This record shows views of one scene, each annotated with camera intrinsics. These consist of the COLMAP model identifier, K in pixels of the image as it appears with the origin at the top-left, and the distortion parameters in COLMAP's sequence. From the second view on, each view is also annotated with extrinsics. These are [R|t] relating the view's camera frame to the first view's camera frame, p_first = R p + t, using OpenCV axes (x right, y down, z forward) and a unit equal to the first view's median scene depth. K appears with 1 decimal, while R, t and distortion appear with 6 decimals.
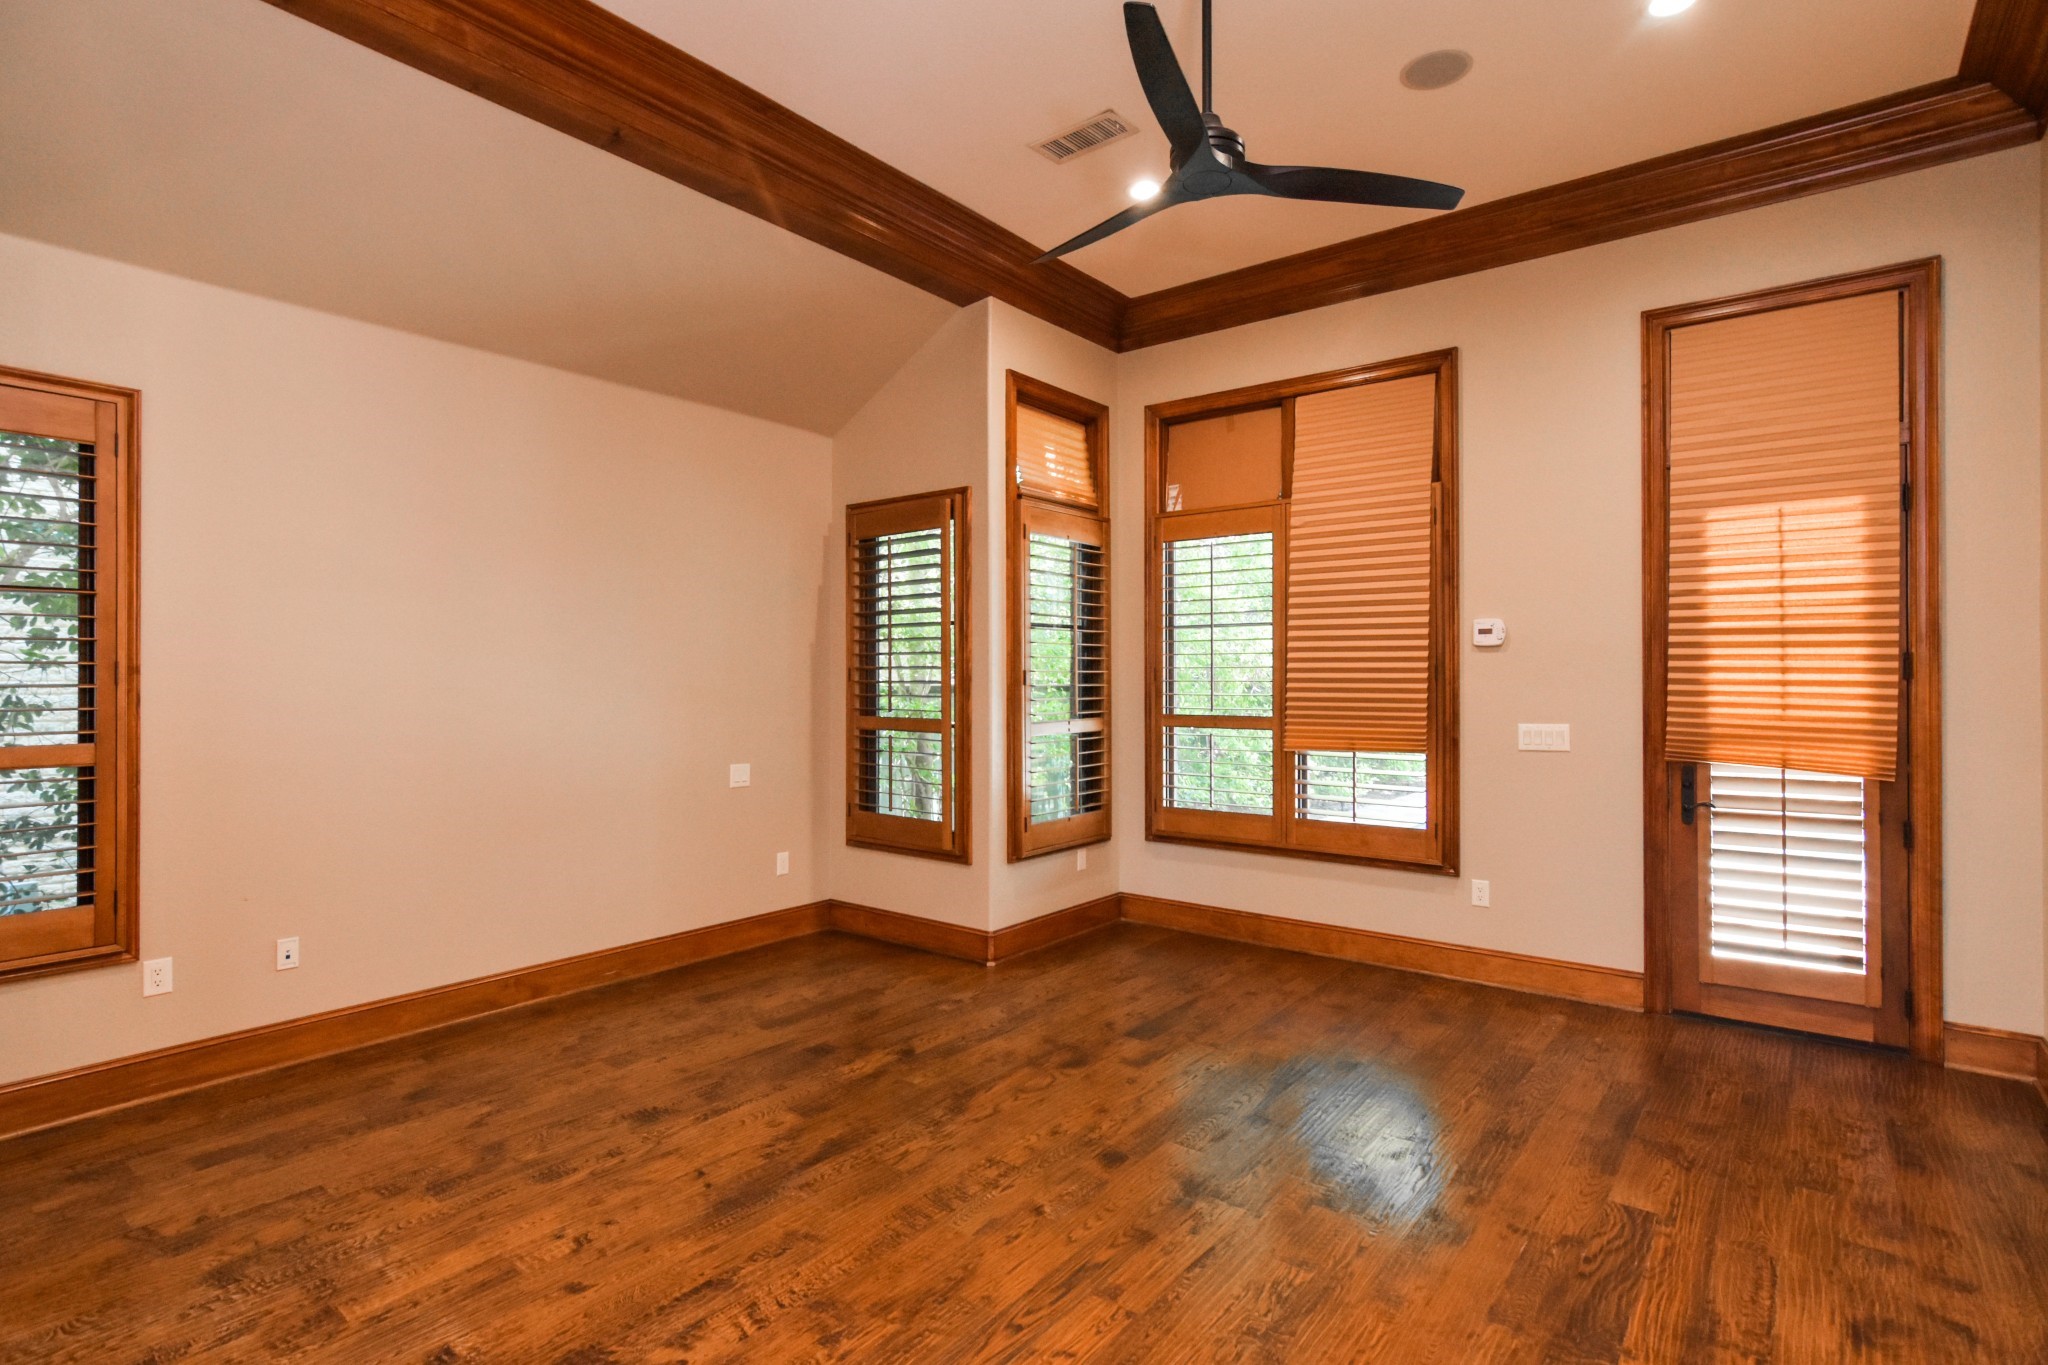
lens RADIAL K [[1001.1, 0, 1015.4], [0, 1001.1, 679.1], [0, 0, 1]] dist [0.004233, -0.000057]
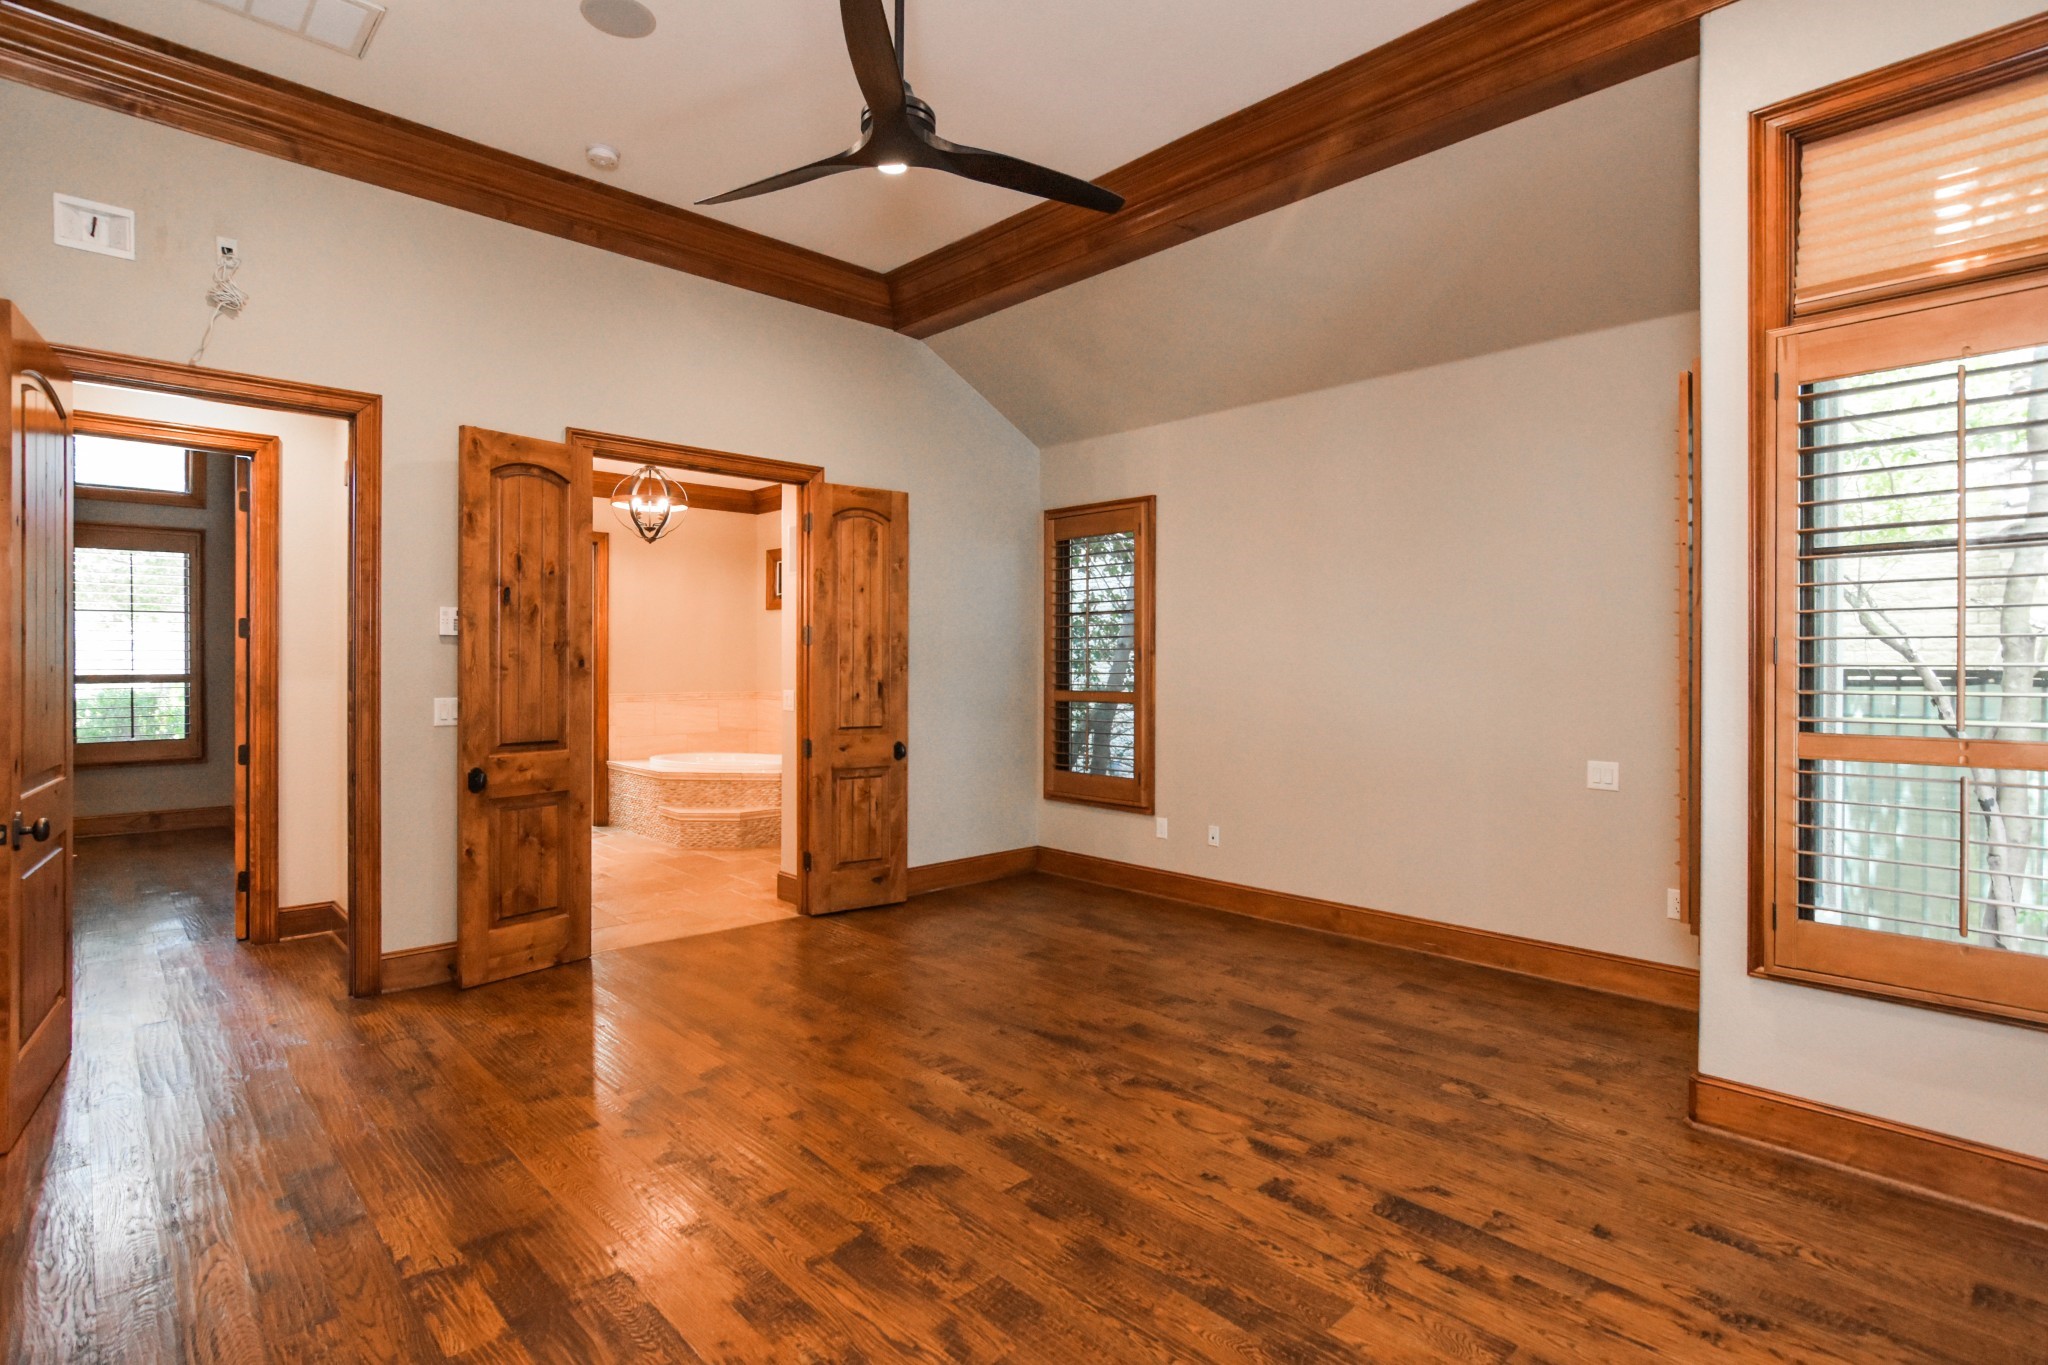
lens RADIAL K [[1001.1, 0, 1015.3], [0, 1001.1, 673.7], [0, 0, 1]] dist [0.004233, -0.000057]
pose [[-0.138525, 0.010415, -0.990304, 0.846159], [0.003757, 0.999943, 0.009991, 0.004754], [0.990352, -0.002337, -0.138557, 0.905650]]
